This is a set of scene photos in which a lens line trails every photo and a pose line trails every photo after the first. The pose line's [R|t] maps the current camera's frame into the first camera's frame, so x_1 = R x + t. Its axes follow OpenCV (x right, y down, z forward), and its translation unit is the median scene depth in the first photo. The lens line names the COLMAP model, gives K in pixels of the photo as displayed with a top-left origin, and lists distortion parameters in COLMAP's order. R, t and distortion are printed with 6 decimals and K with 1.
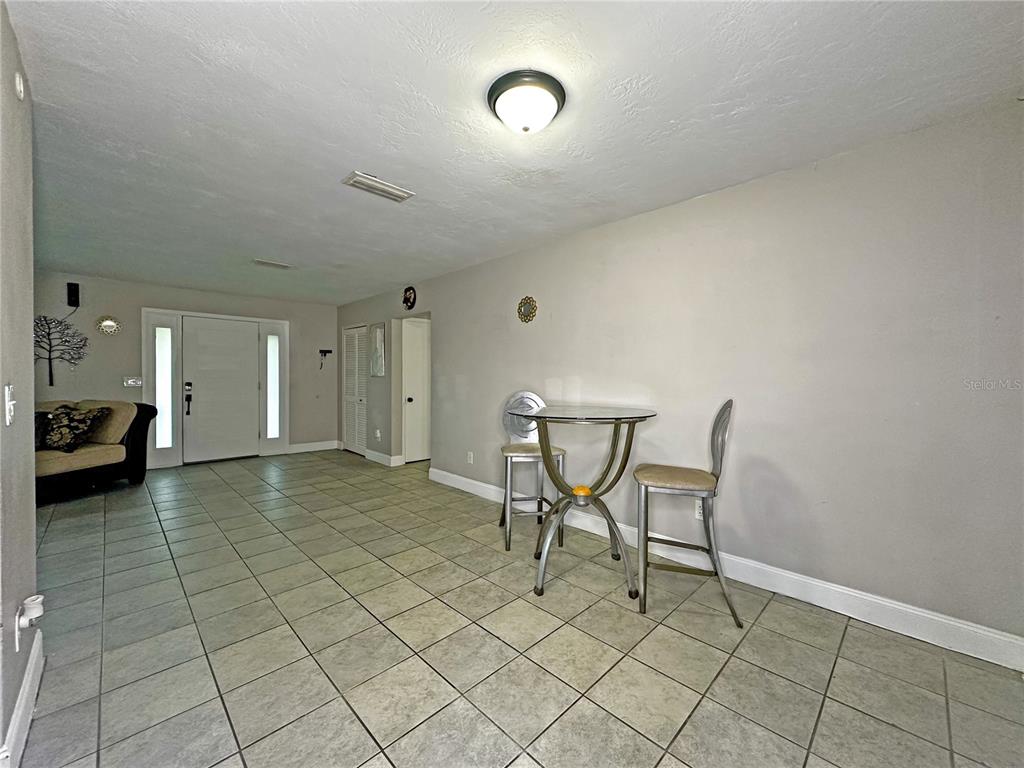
lens RADIAL K [[406.3, 0, 512.8], [0, 406.3, 384.4], [0, 0, 1]] dist [-0.001400, 0.000240]
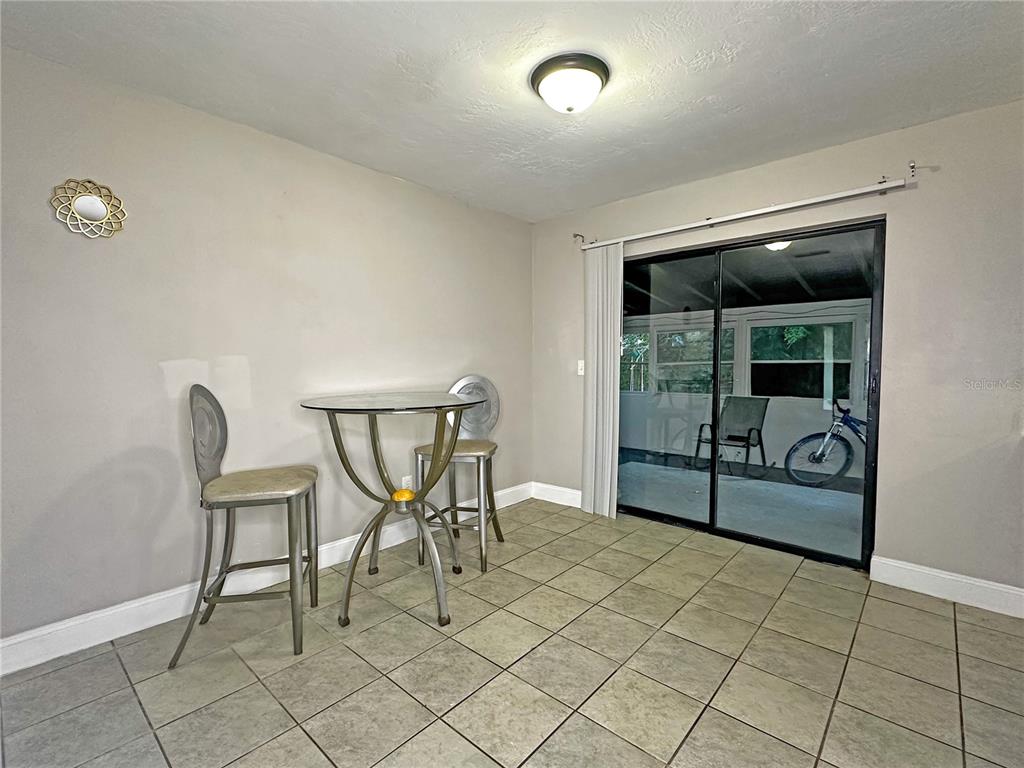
lens RADIAL K [[471.1, 0, 512.5], [0, 471.1, 386.1], [0, 0, 1]] dist [-0.002204, 0.000556]
pose [[-0.057358, -0.054406, 0.996870, -0.430817], [0.020515, 0.998239, 0.055661, -0.004558], [-0.998143, 0.023643, -0.056141, 0.454080]]
